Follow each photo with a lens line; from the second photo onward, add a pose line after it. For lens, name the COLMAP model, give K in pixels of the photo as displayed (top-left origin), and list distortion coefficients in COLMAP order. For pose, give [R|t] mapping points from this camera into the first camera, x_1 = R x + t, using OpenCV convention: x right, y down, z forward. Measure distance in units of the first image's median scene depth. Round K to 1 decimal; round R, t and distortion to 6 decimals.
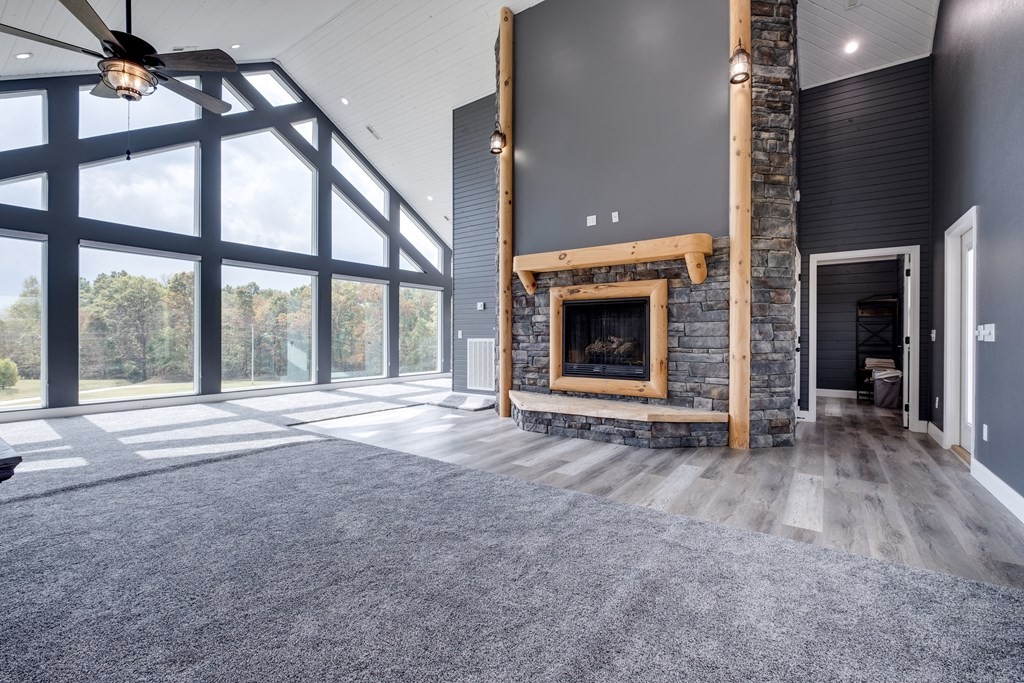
lens RADIAL K [[449.7, 0, 509.9], [0, 449.7, 338.6], [0, 0, 1]] dist [0.002470, -0.002150]
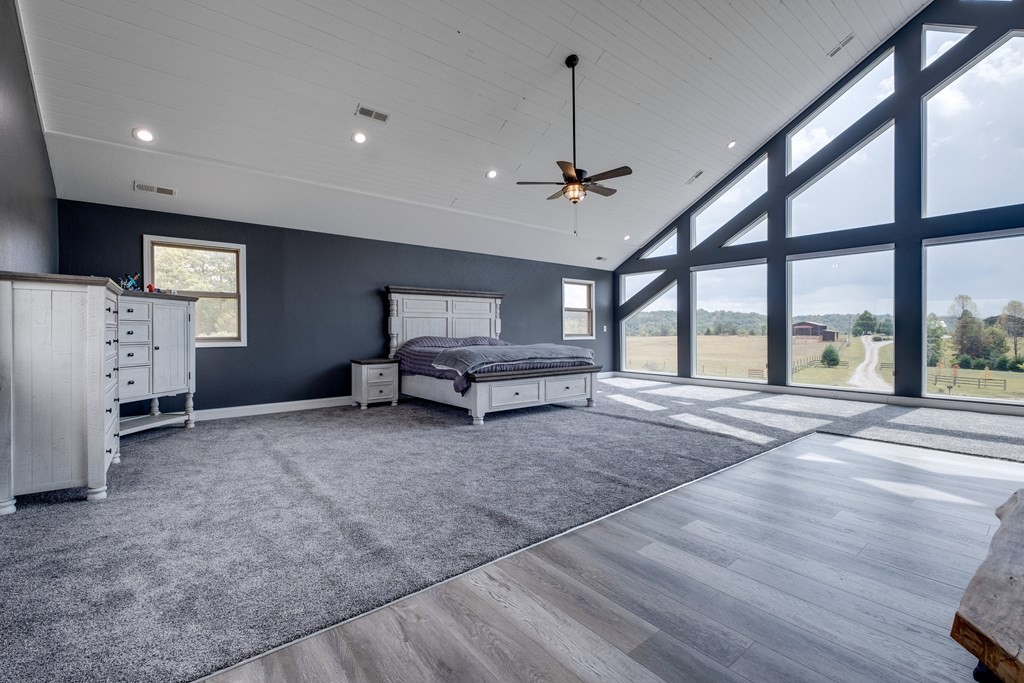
lens RADIAL K [[449.7, 0, 520.0], [0, 449.7, 338.5], [0, 0, 1]] dist [0.002470, -0.002150]
pose [[-0.263616, 0.010081, -0.964575, 0.278170], [-0.002165, 0.999937, 0.011042, 0.000473], [0.964625, 0.004999, -0.263578, 0.357503]]
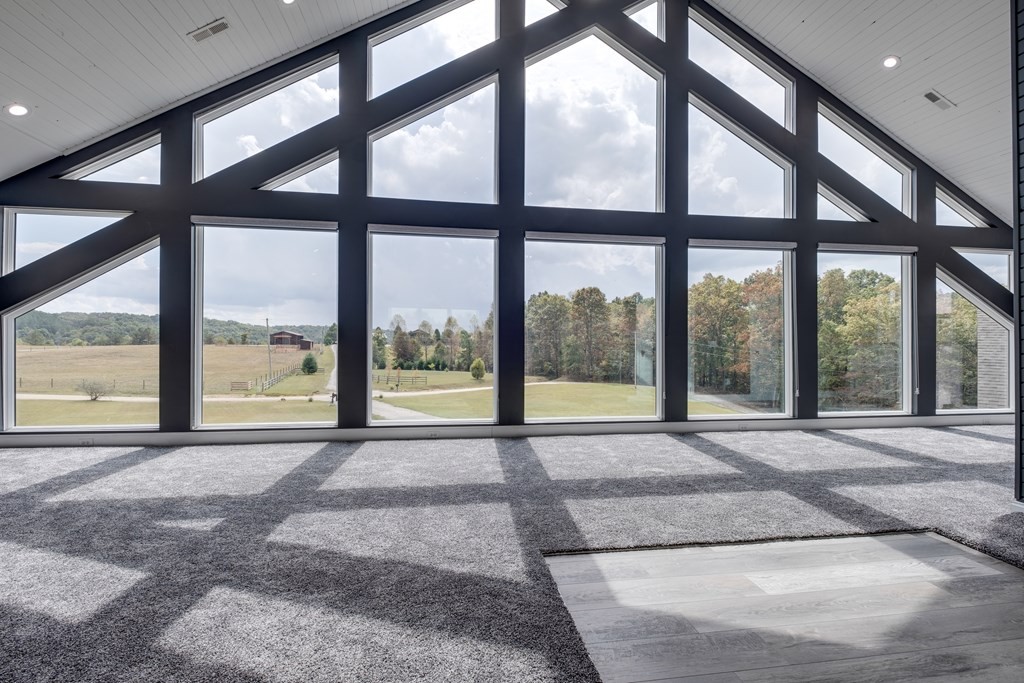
lens RADIAL K [[449.7, 0, 506.5], [0, 449.7, 337.1], [0, 0, 1]] dist [0.002470, -0.002150]
pose [[0.690231, -0.008146, -0.723543, -0.115245], [-0.004901, 0.999861, -0.015932, -0.002268], [0.723573, 0.014543, 0.690095, 0.364738]]
